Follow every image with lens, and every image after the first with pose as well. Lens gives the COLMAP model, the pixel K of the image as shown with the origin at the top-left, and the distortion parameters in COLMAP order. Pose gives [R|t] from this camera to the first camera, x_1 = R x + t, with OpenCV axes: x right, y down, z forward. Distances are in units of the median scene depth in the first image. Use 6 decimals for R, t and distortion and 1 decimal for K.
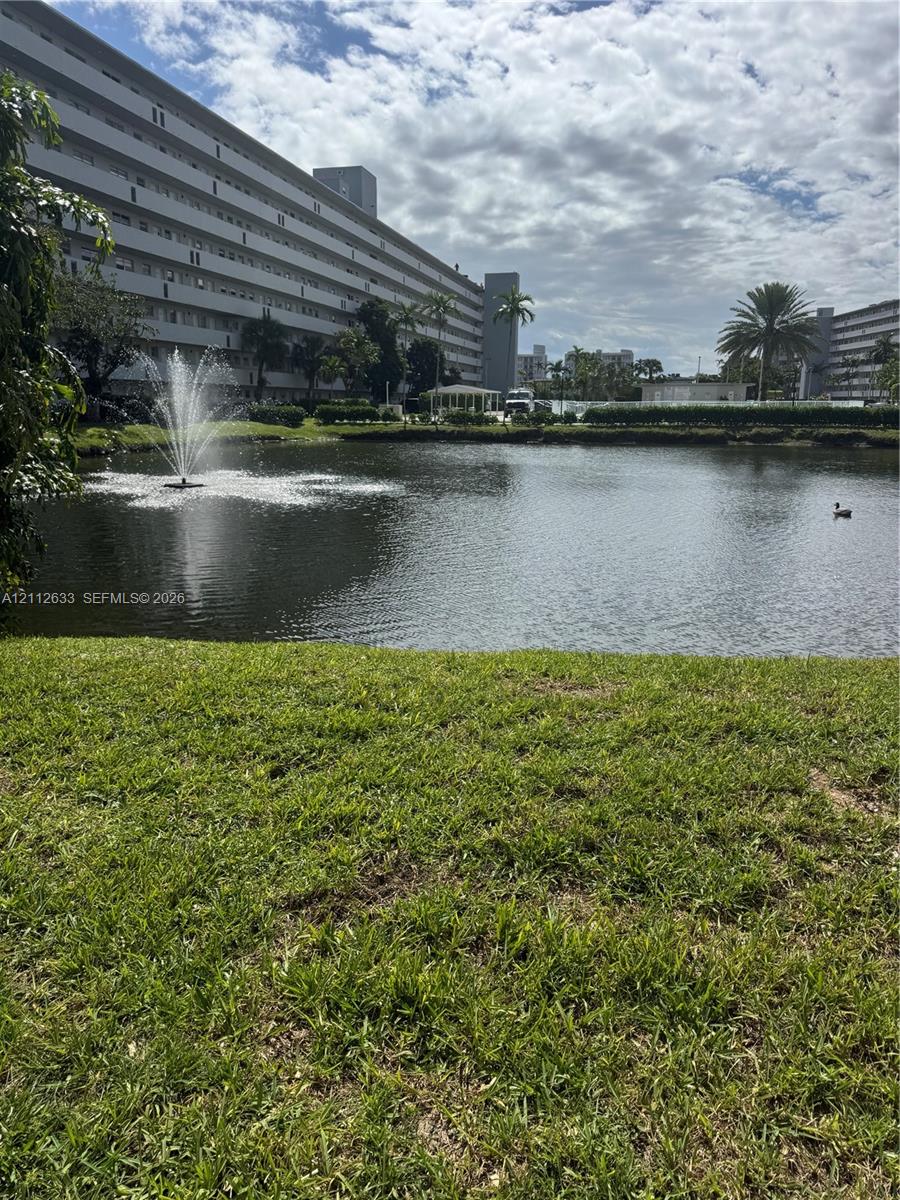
lens RADIAL K [[863.0, 0, 450.0], [0, 863.0, 600.0], [0, 0, 1]] dist [0.007768, 0.000684]
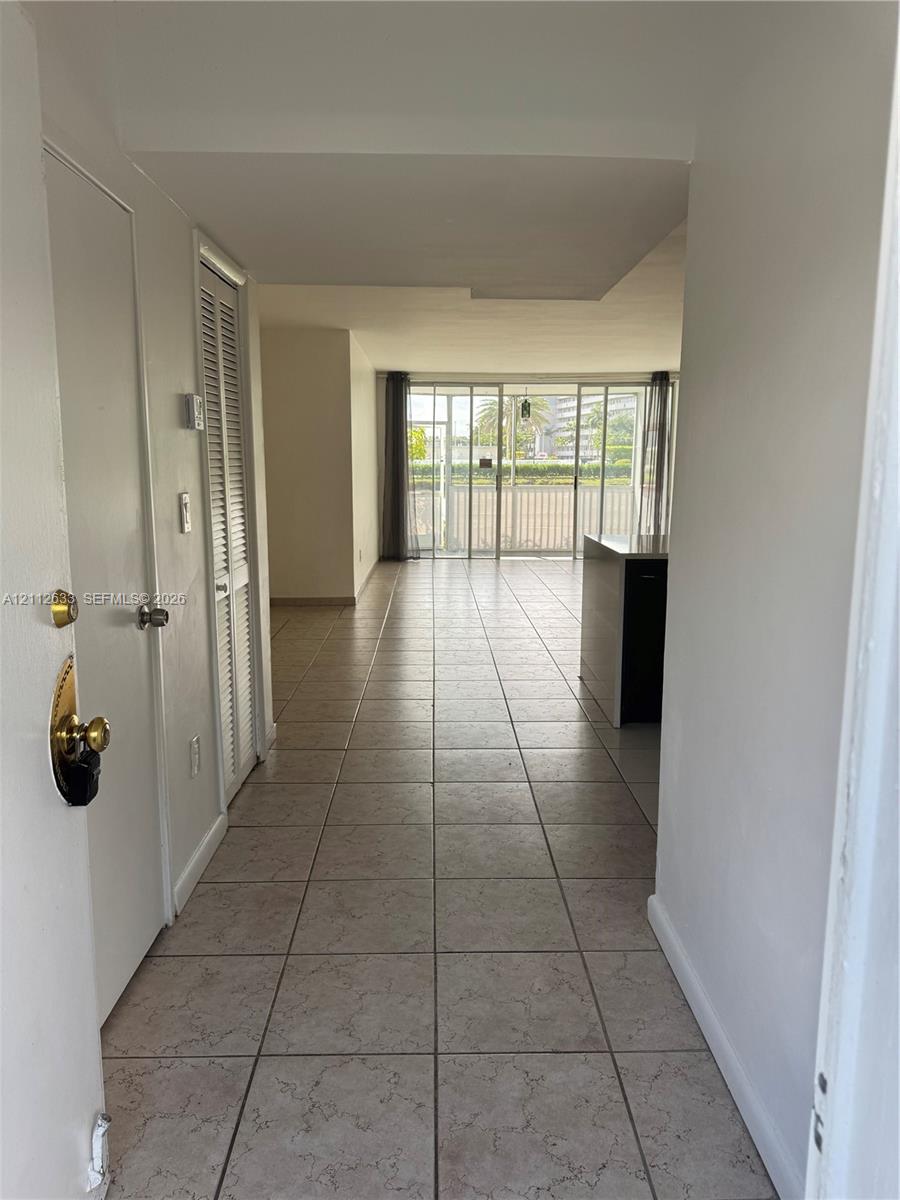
lens RADIAL K [[852.5, 0, 412.3], [0, 852.5, 604.1], [0, 0, 1]] dist [0.052382, -0.000077]
pose [[0.972289, -0.035472, 0.231074, -0.096851], [0.048177, 0.997608, -0.049569, 0.048224], [-0.228763, 0.059328, 0.971673, -0.225396]]
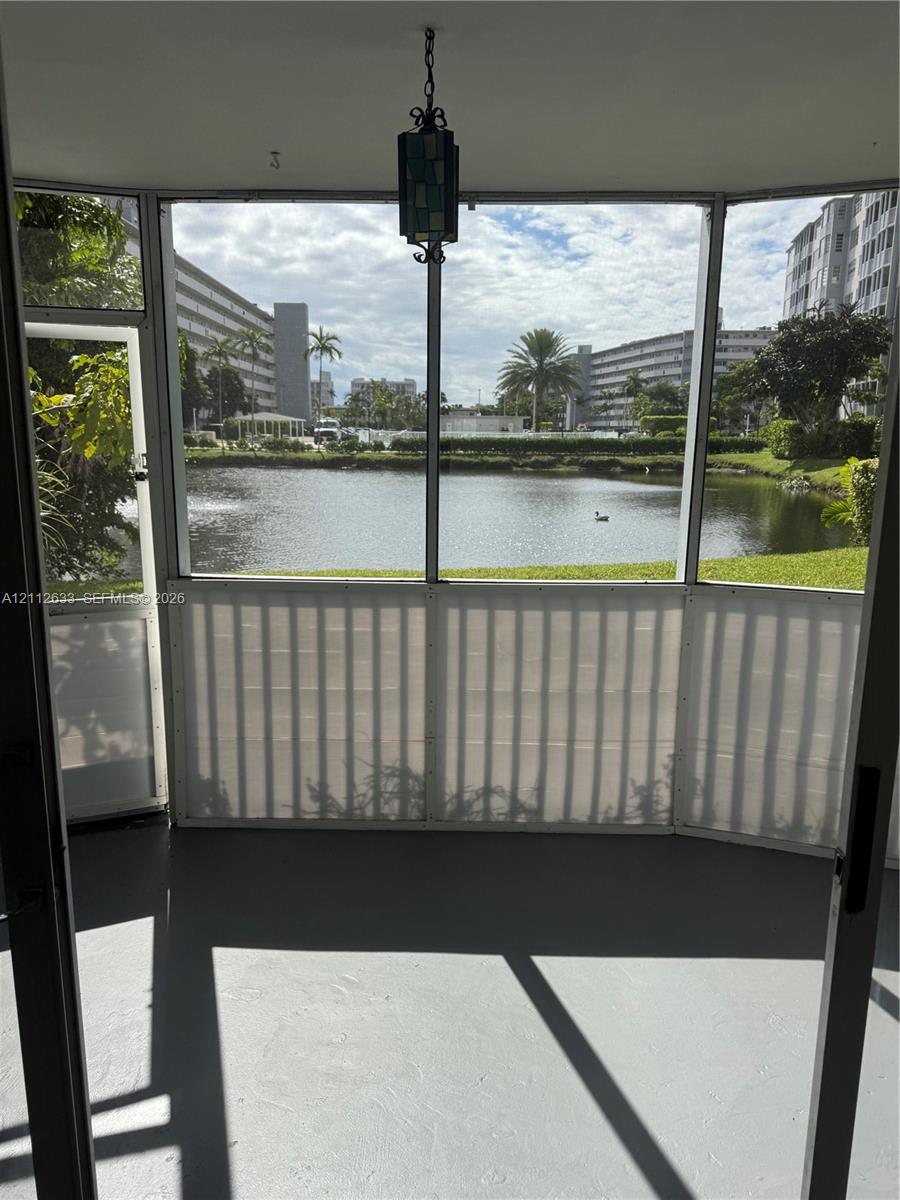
lens RADIAL K [[852.5, 0, 412.3], [0, 852.5, 604.1], [0, 0, 1]] dist [0.052382, -0.000077]
pose [[0.979561, -0.031432, 0.198677, -0.036361], [0.035357, 0.999243, -0.016238, 0.013193], [-0.198016, 0.022931, 0.979931, -0.083515]]
